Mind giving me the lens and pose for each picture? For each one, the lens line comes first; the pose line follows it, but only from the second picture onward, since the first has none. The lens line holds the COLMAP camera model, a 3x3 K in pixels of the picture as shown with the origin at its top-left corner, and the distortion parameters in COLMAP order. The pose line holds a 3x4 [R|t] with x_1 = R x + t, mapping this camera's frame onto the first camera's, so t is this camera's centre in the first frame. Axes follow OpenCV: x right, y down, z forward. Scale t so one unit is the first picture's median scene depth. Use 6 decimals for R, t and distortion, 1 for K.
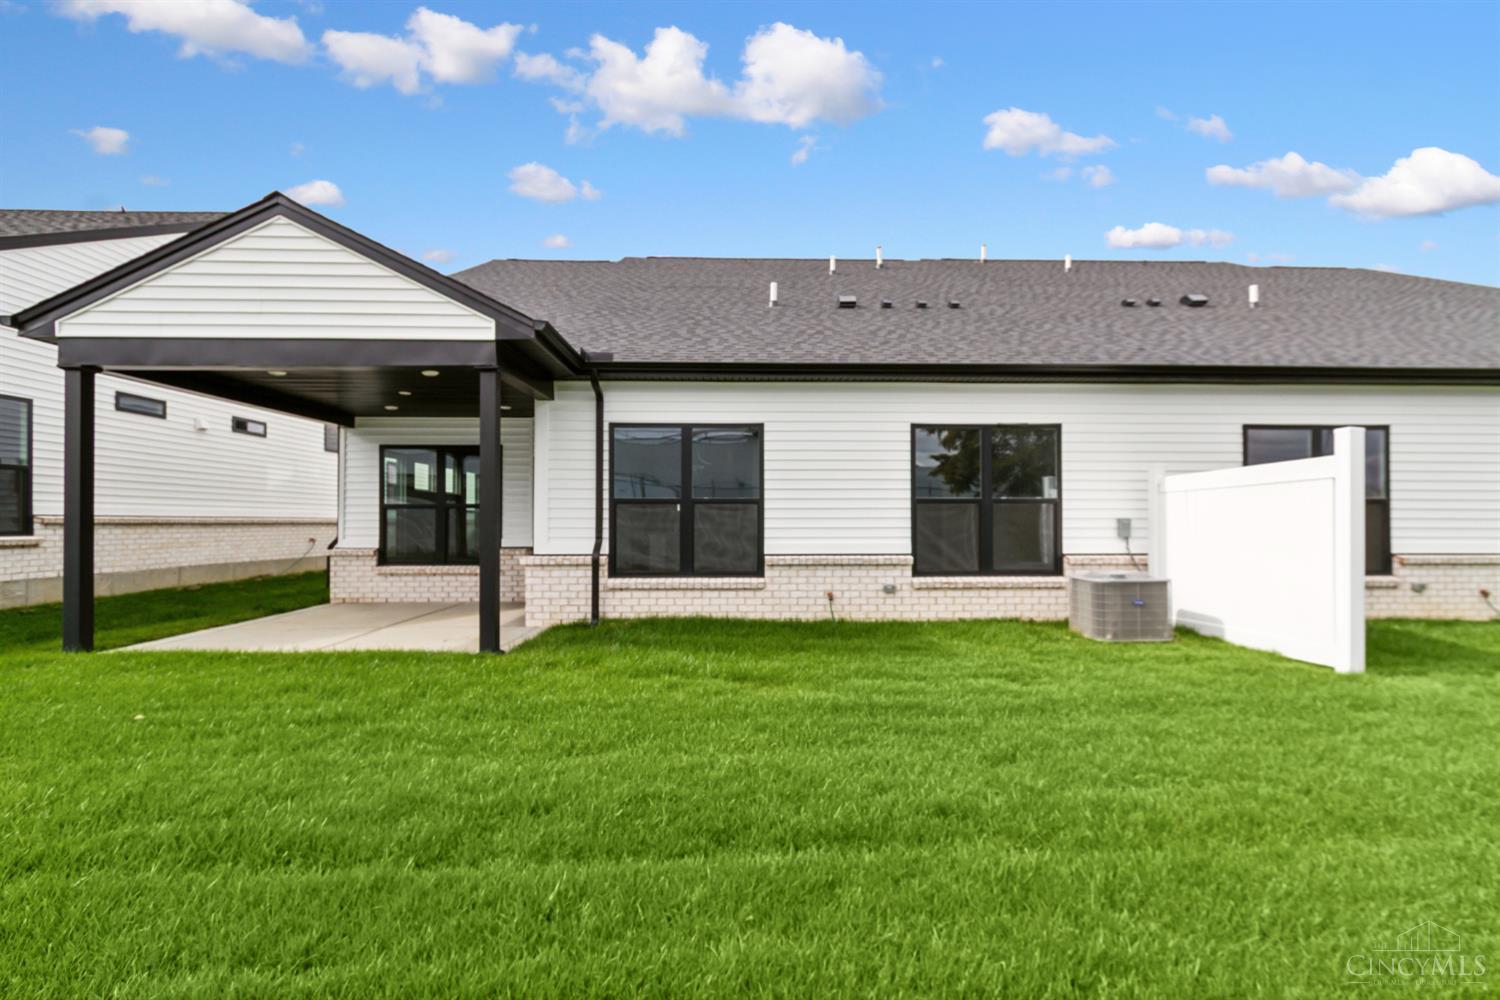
lens RADIAL K [[714.2, 0, 746.1], [0, 714.2, 507.5], [0, 0, 1]] dist [0.010074, -0.002114]
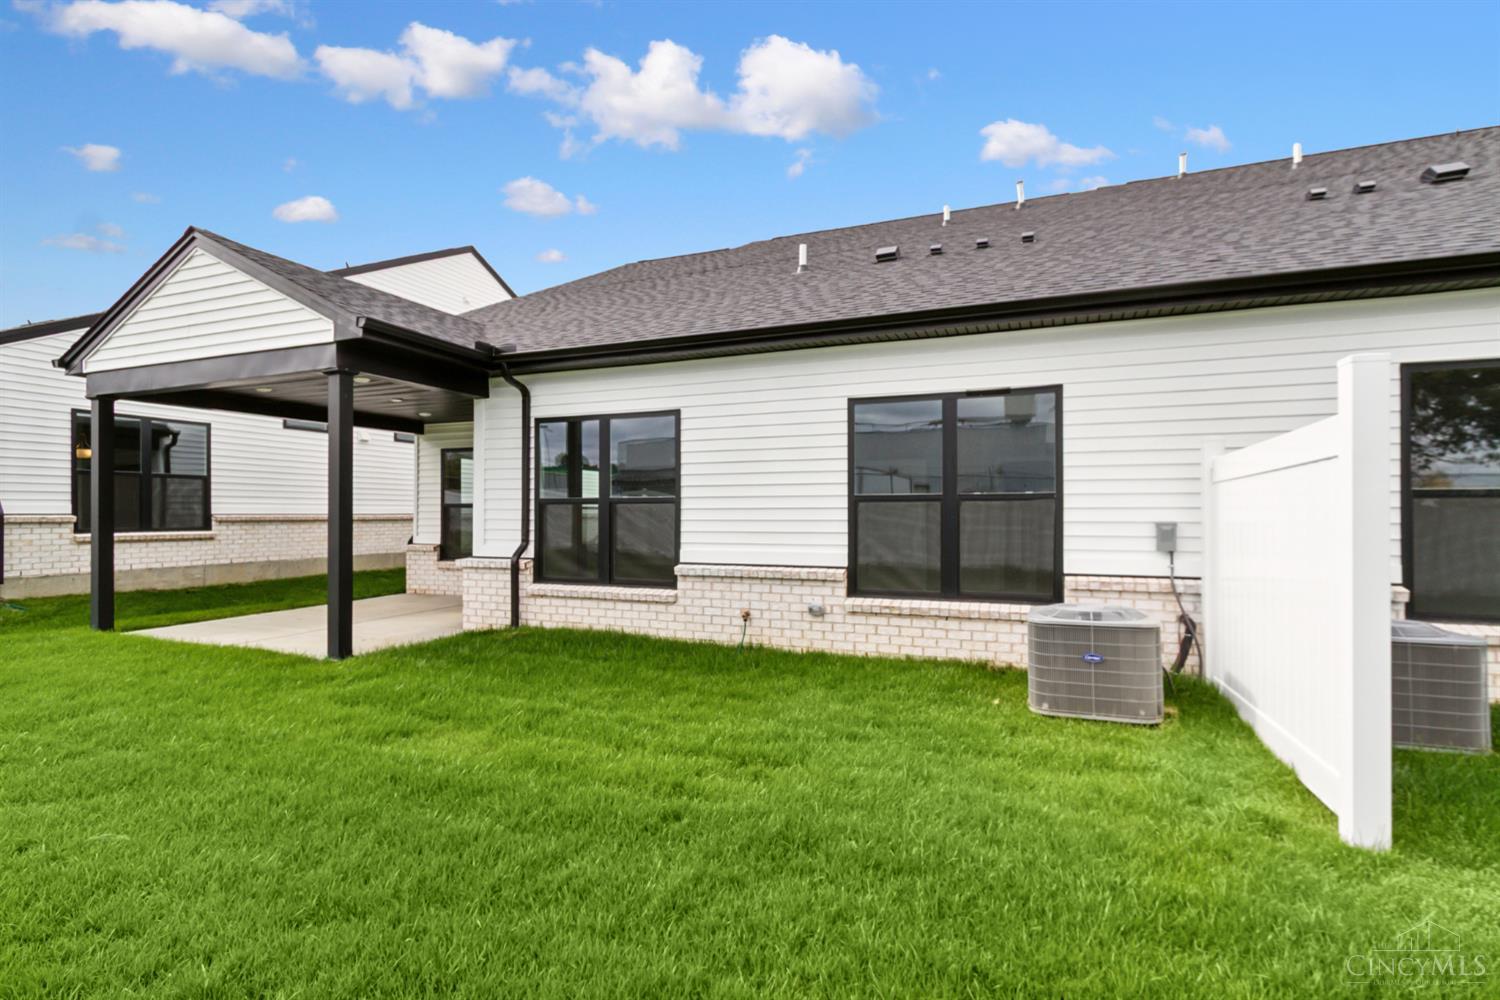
lens RADIAL K [[714.2, 0, 744.7], [0, 714.2, 503.4], [0, 0, 1]] dist [0.010074, -0.002114]
pose [[0.917162, -0.005553, -0.398477, 0.440669], [0.007678, 0.999964, 0.003738, -0.007772], [0.398442, -0.006488, 0.917171, 0.248511]]
